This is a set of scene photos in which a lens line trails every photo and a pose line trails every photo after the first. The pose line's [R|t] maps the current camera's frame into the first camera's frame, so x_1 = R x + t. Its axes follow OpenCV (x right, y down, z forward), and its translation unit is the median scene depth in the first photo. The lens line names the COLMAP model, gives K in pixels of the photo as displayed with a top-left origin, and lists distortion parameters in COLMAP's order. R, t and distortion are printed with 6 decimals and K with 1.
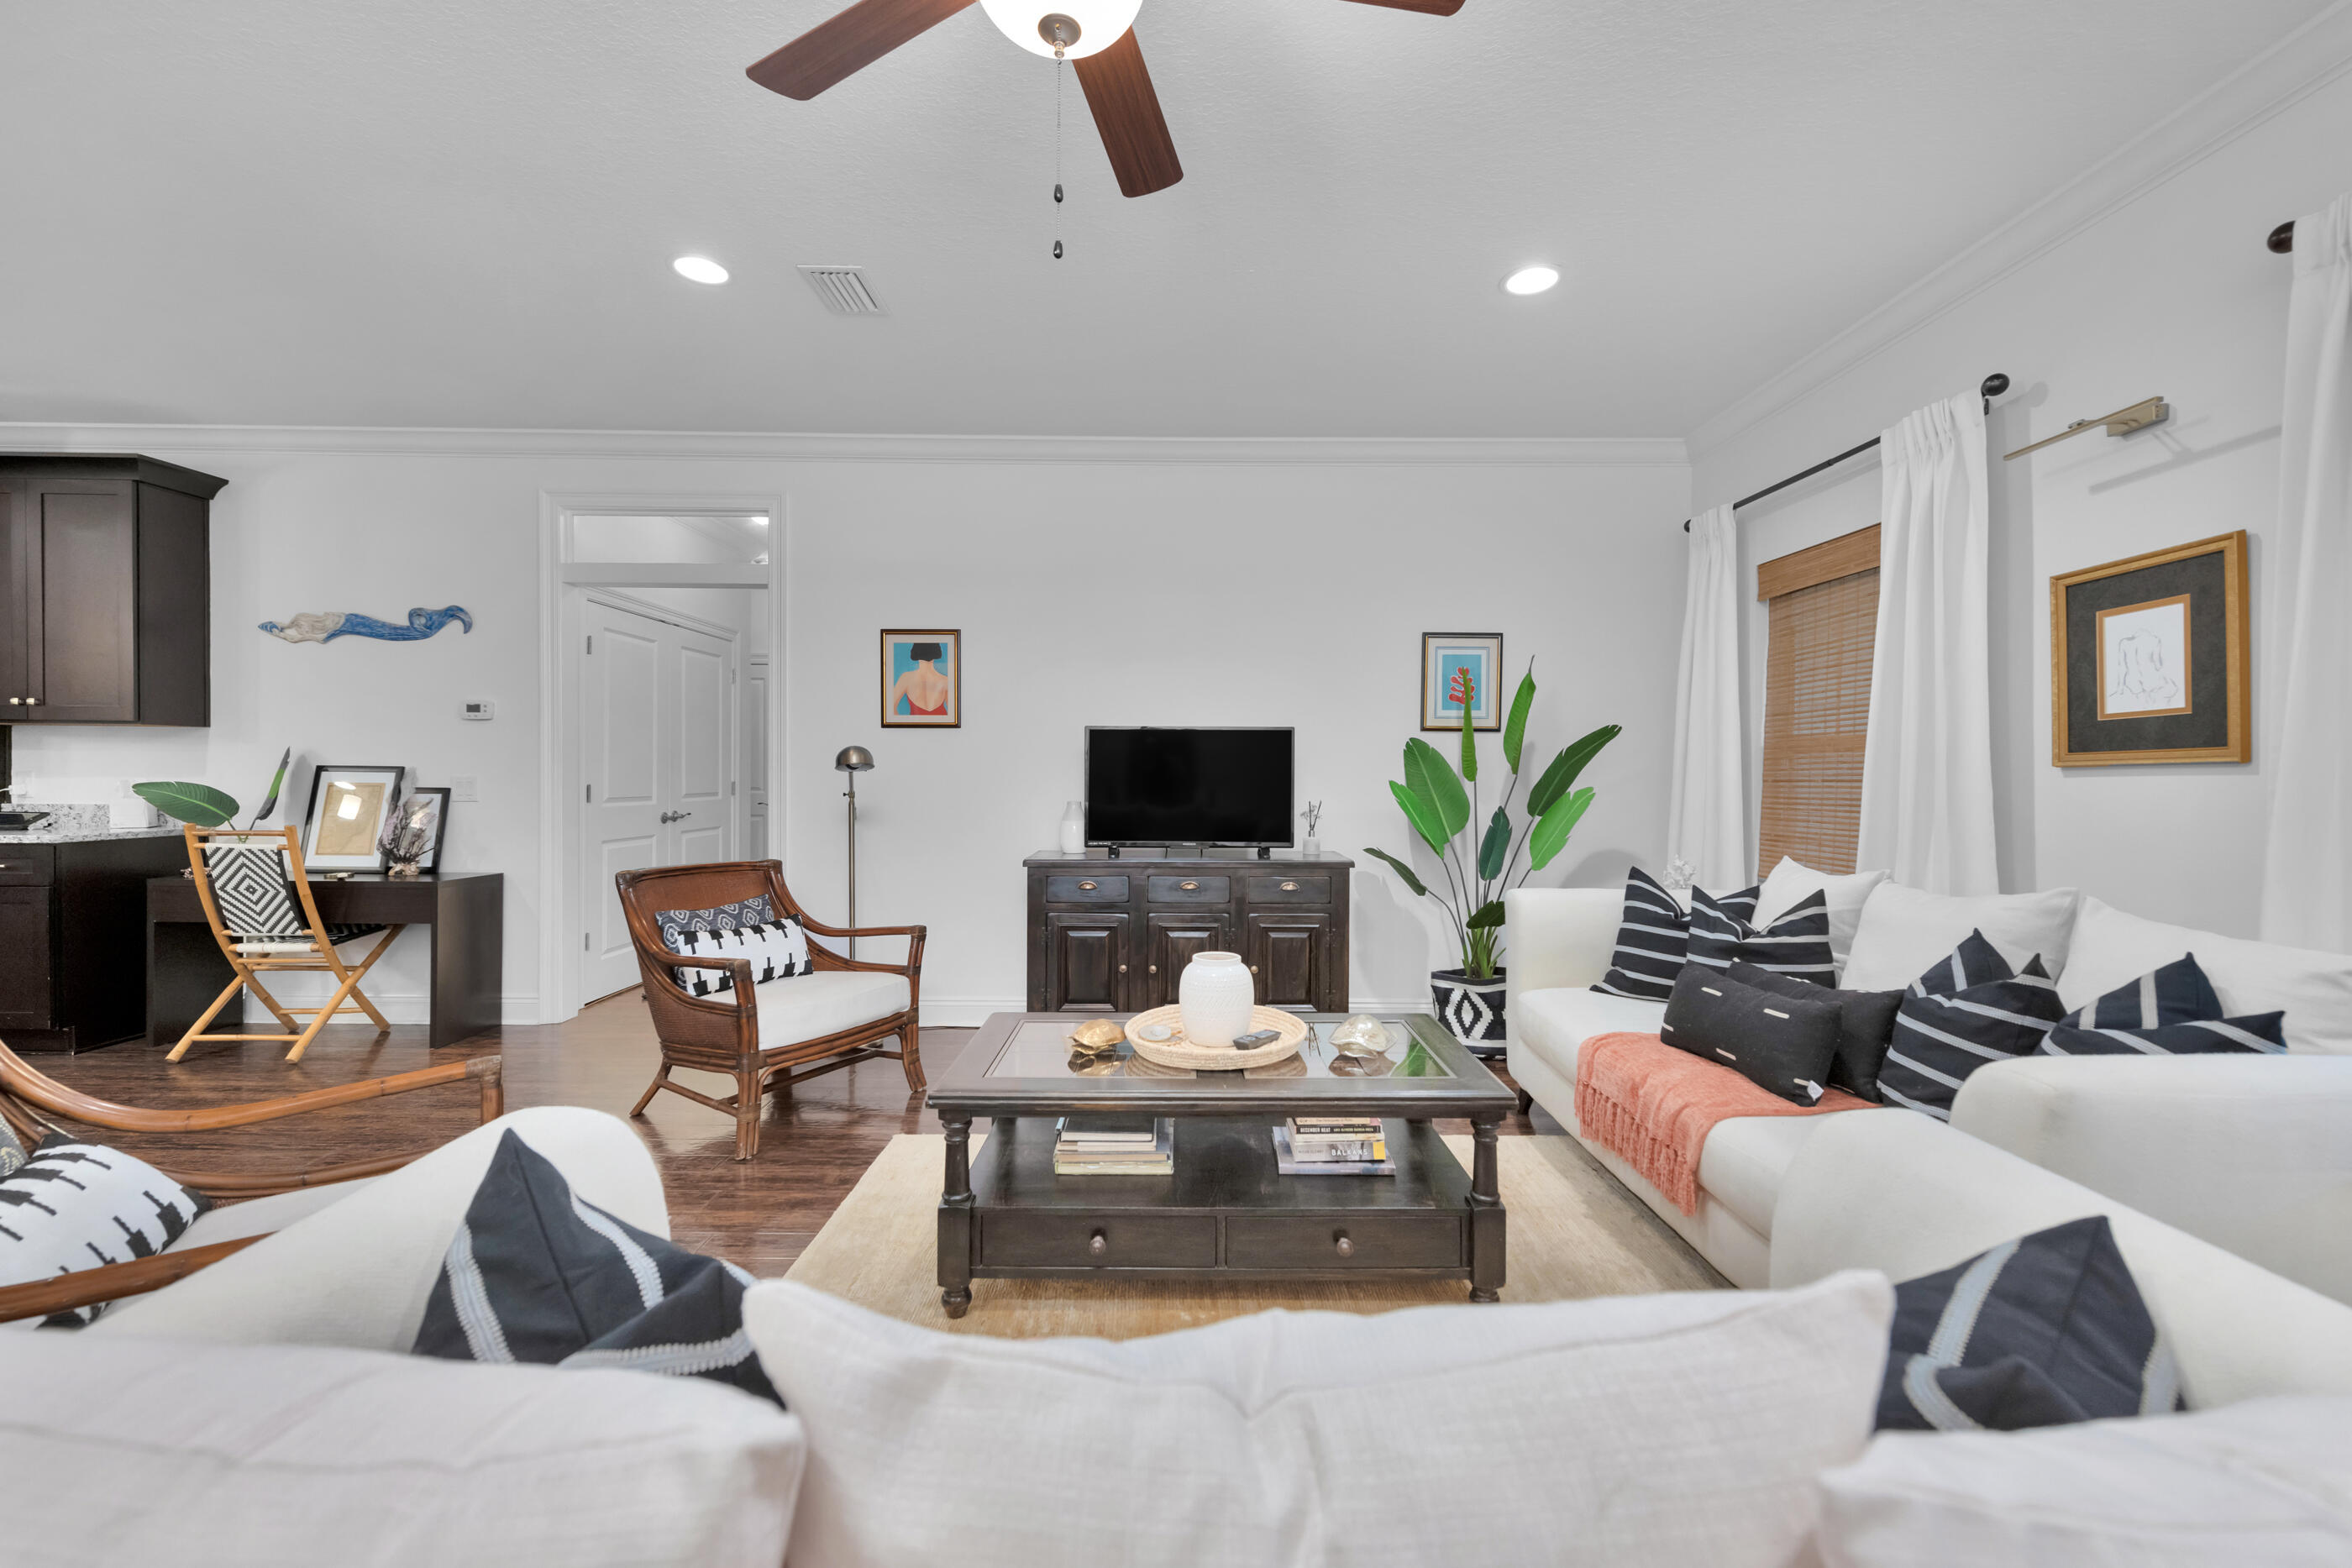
lens RADIAL K [[937.4, 0, 1161.4], [0, 937.4, 788.6], [0, 0, 1]] dist [0.005756, -0.001844]
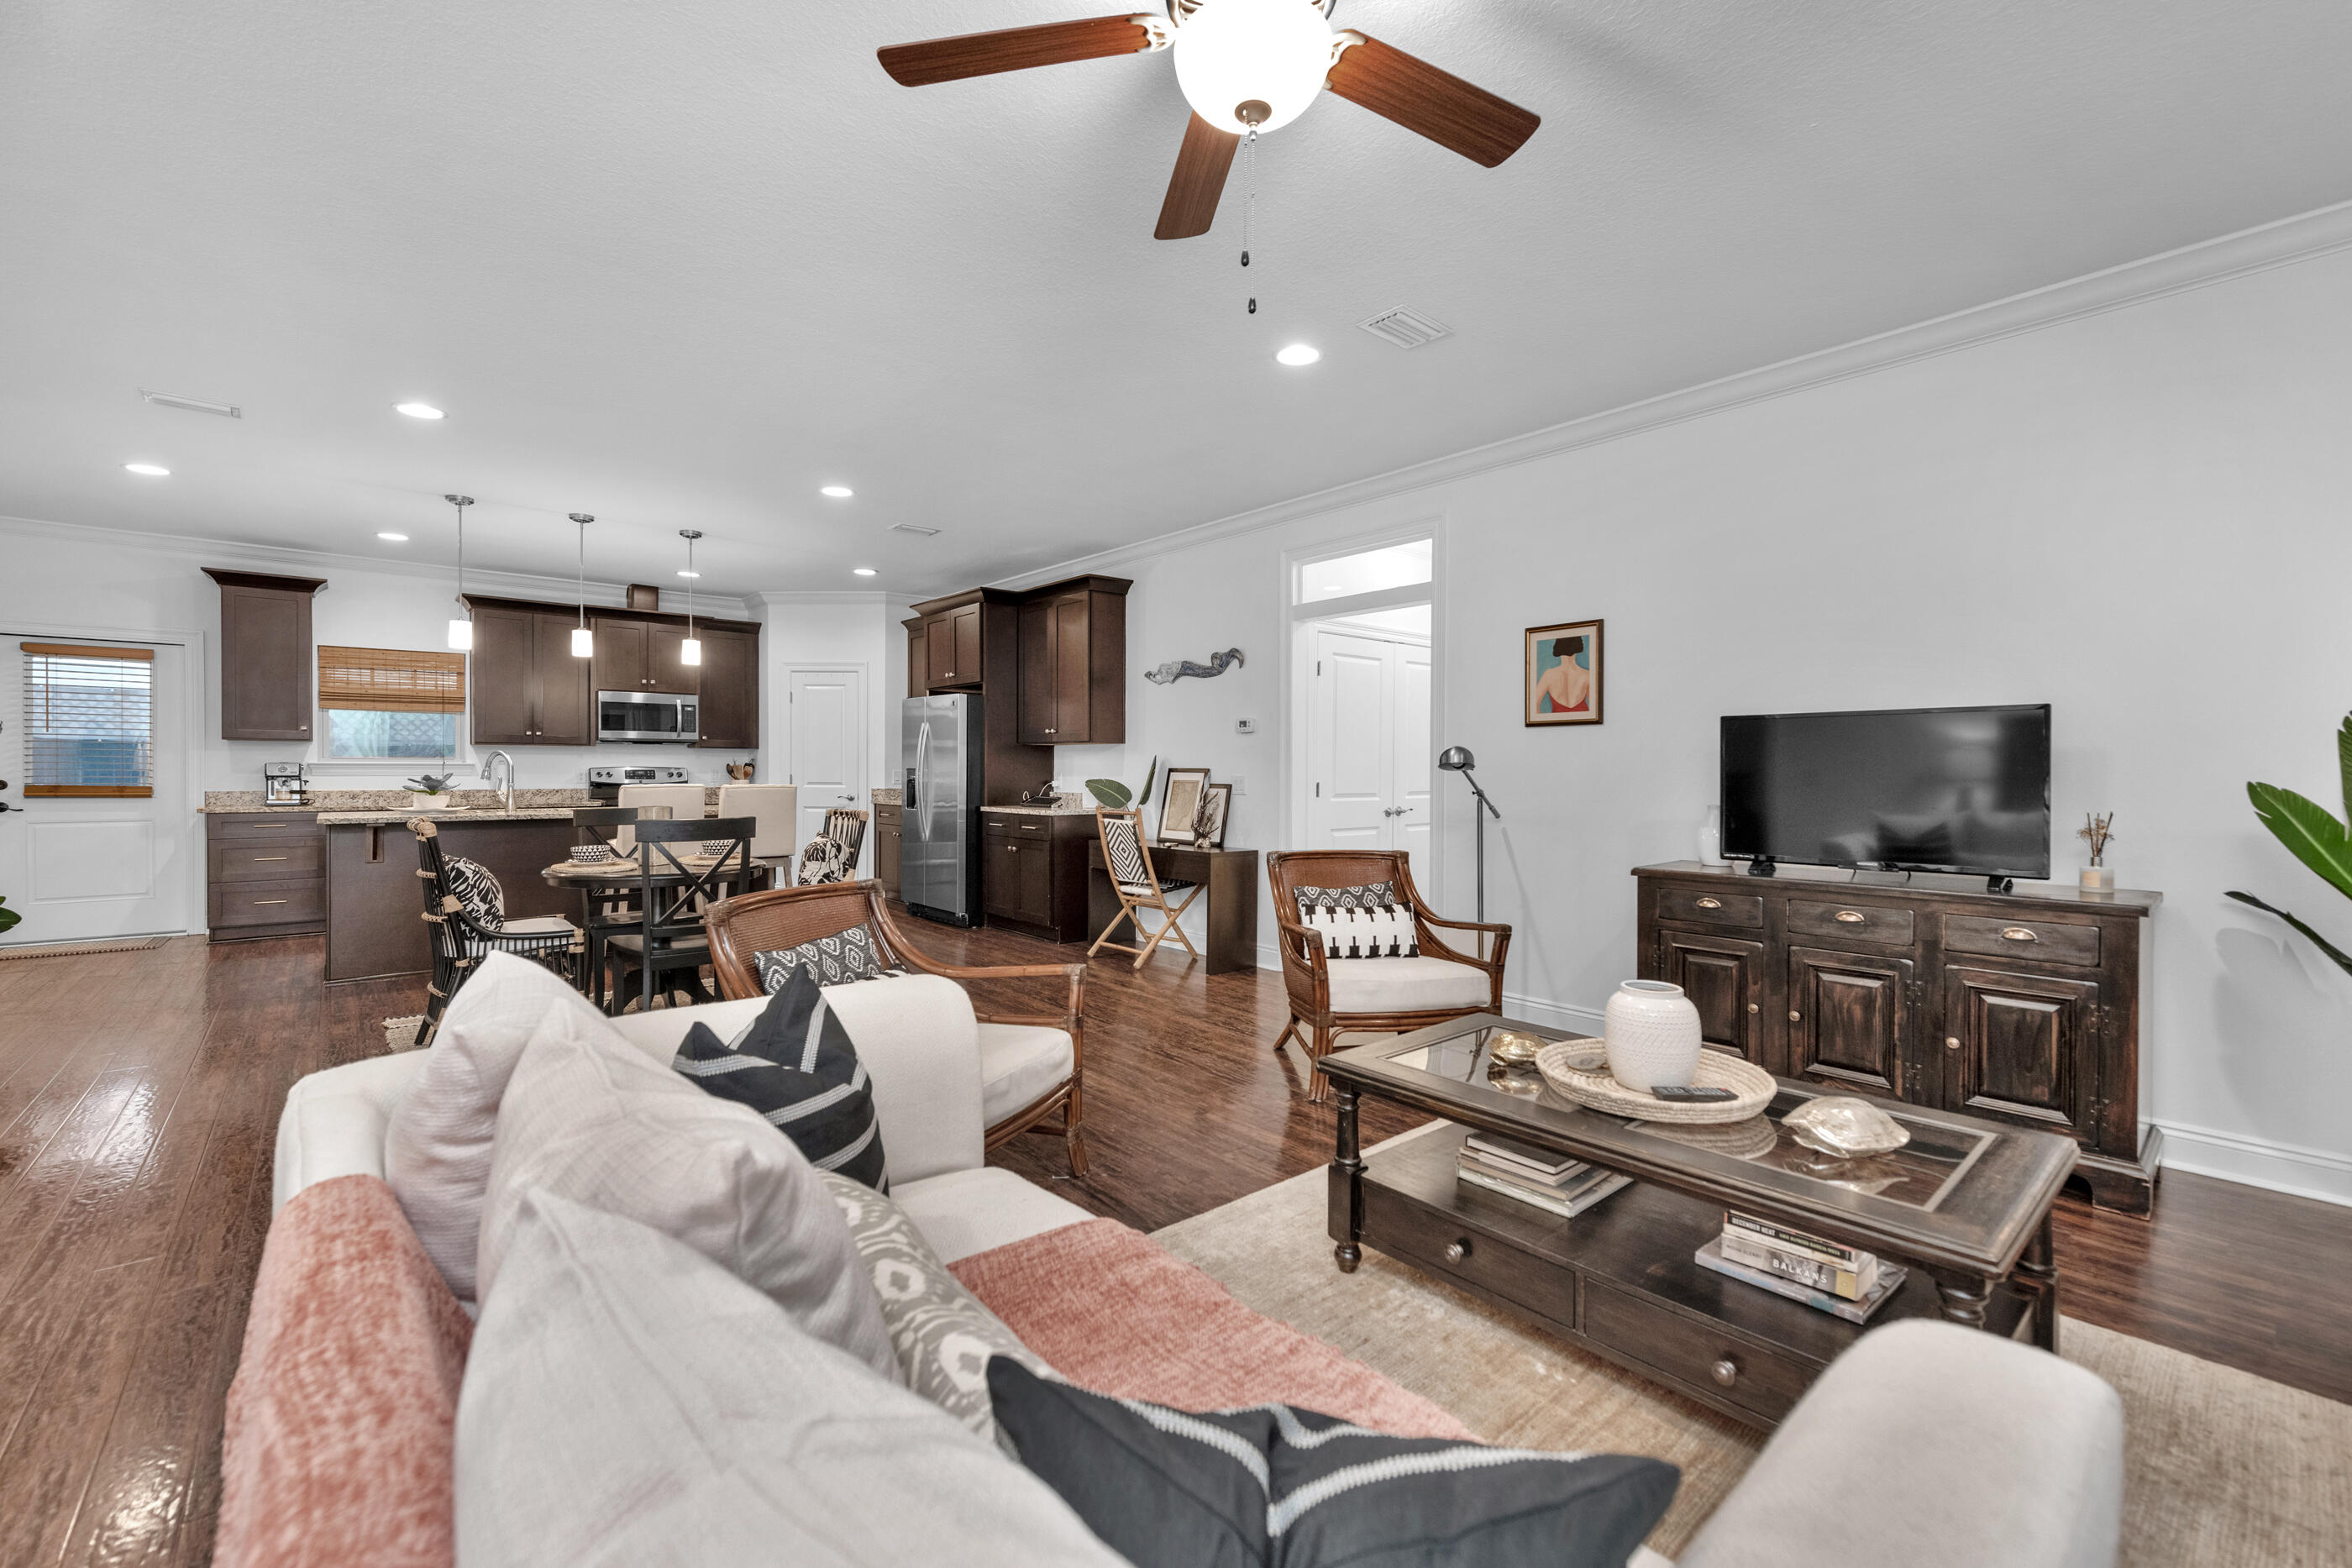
lens RADIAL K [[937.4, 0, 1172.4], [0, 937.4, 786.9], [0, 0, 1]] dist [0.005756, -0.001844]
pose [[0.662142, 0.009332, -0.749320, 0.209306], [-0.011917, 0.999927, 0.001923, 0.001511], [0.749284, 0.007656, 0.662205, 0.058330]]
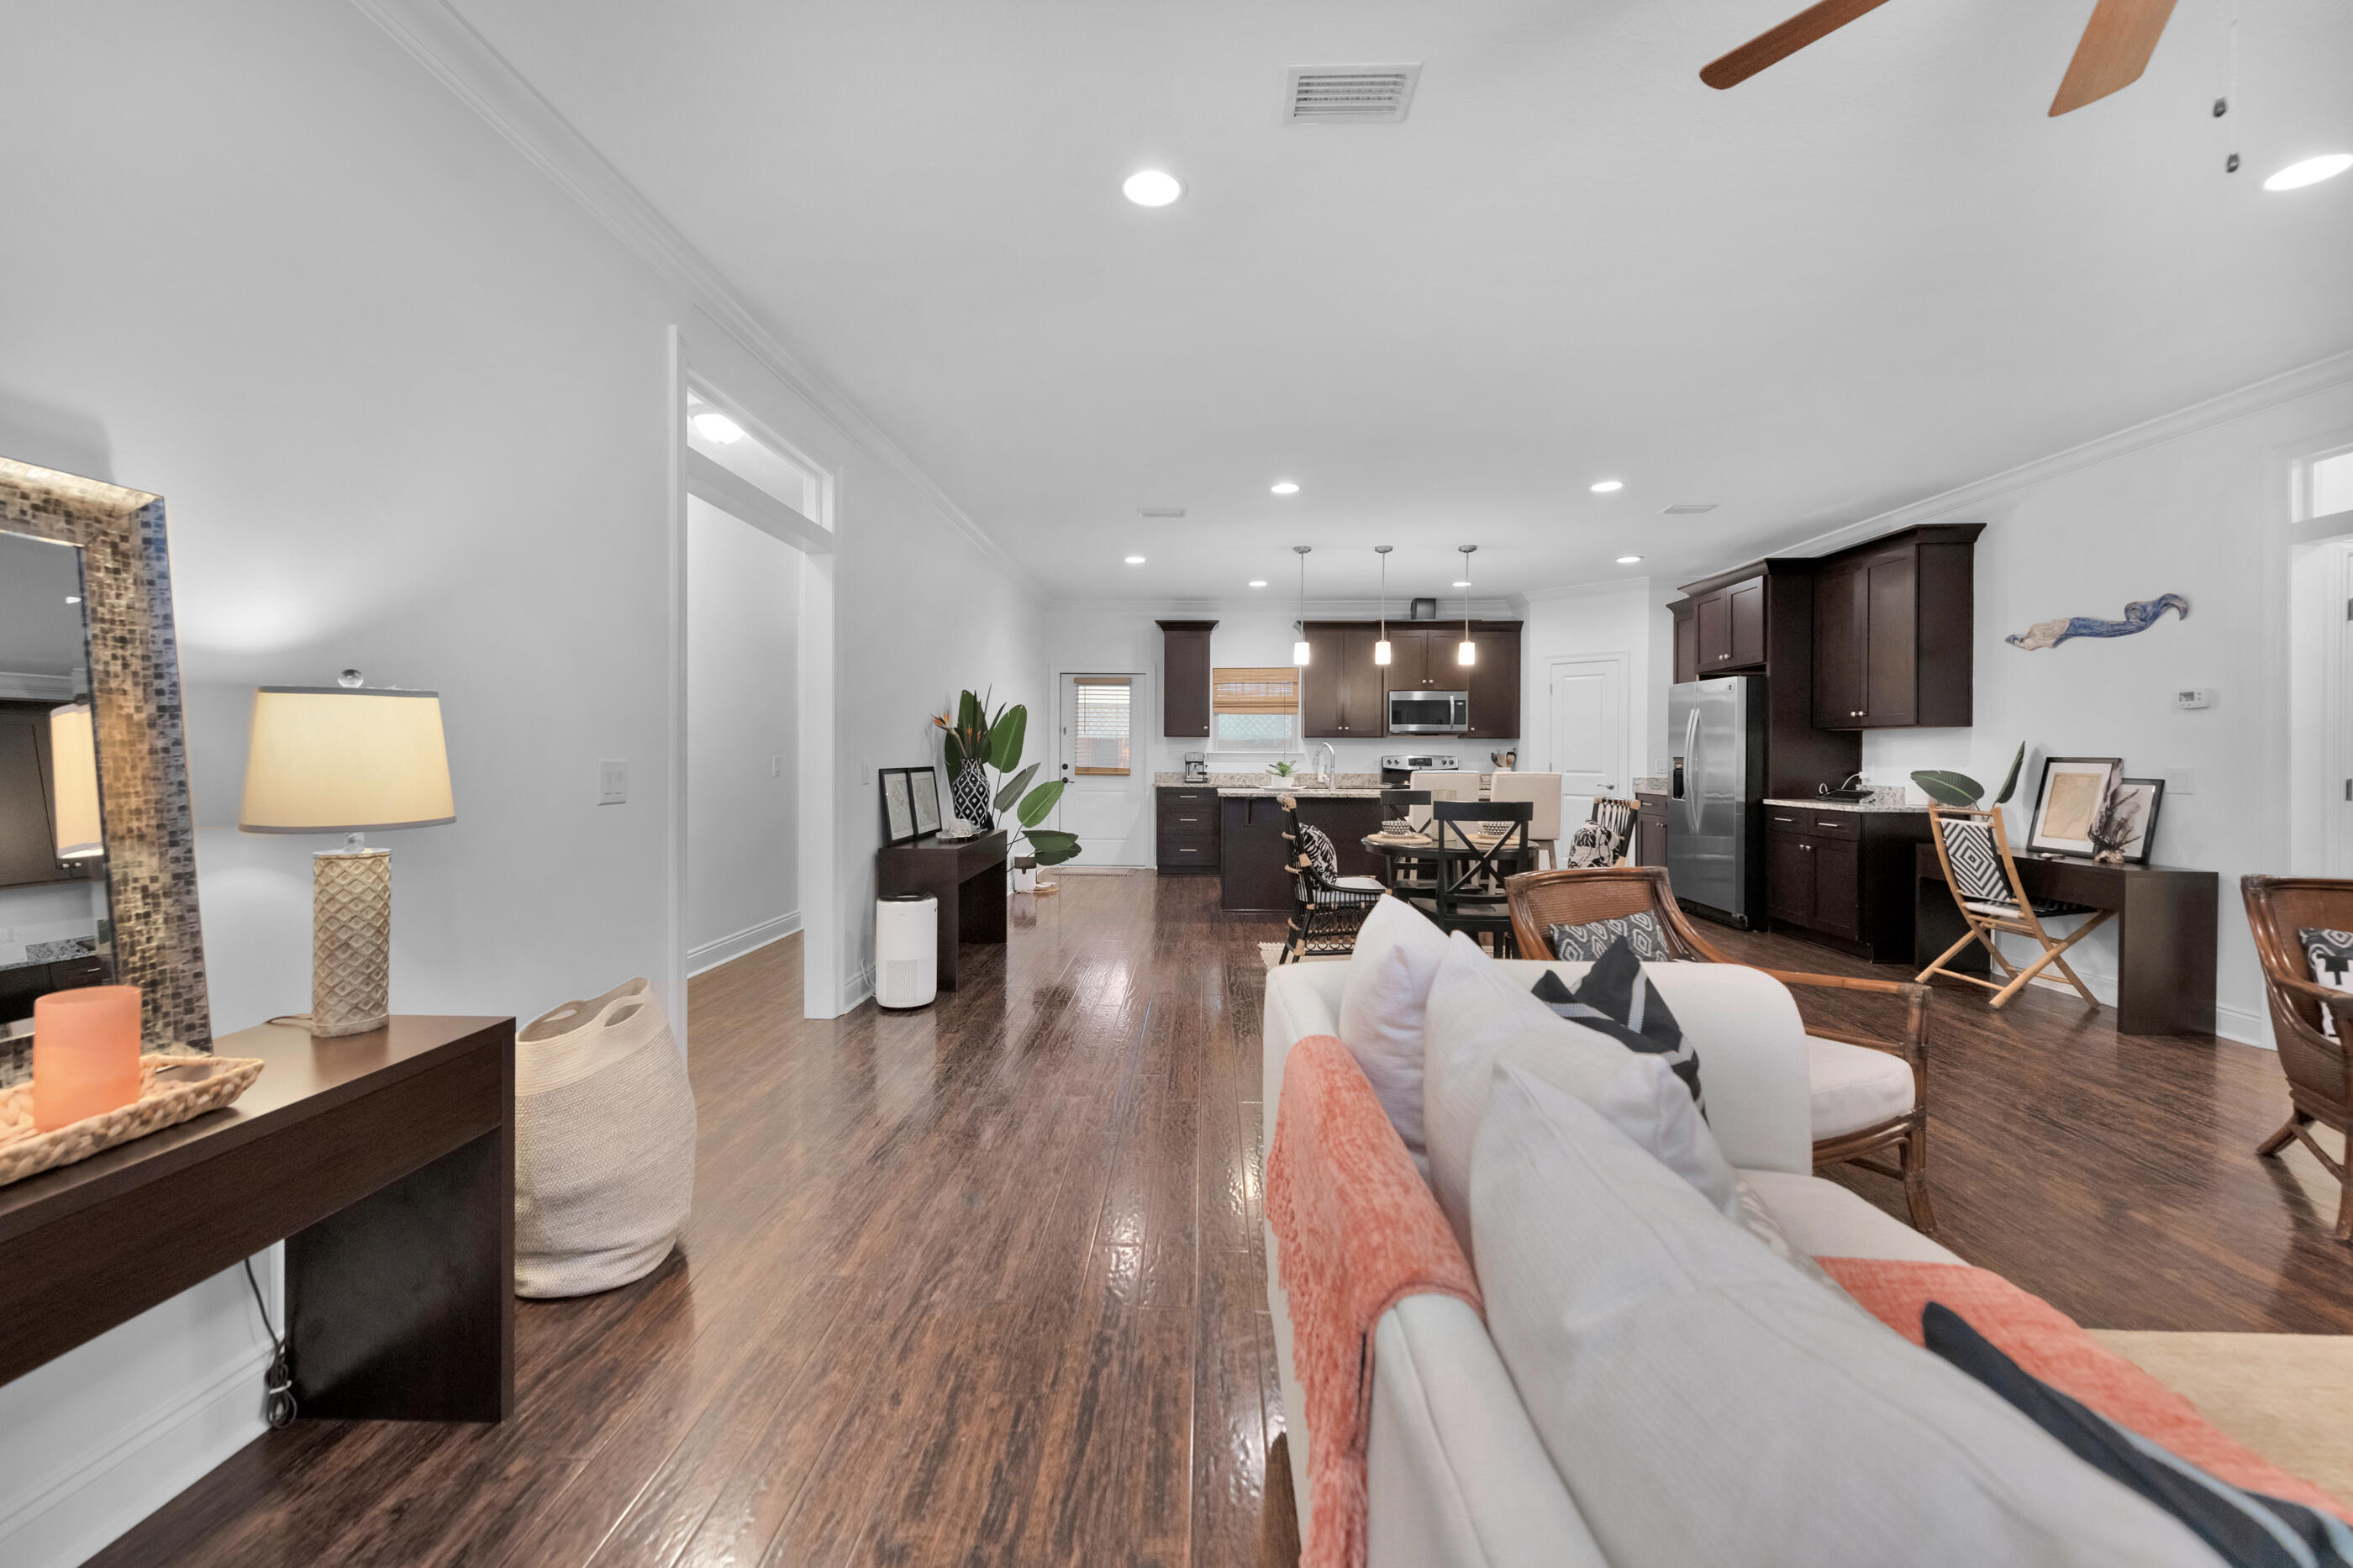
lens RADIAL K [[937.8, 0, 1191.3], [0, 937.8, 757.2], [0, 0, 1]] dist [0.005756, -0.001844]
pose [[-0.003776, -0.004507, -0.999983, 0.258720], [-0.021953, 0.999749, -0.004423, 0.002992], [0.999752, 0.021936, -0.003874, -0.016668]]
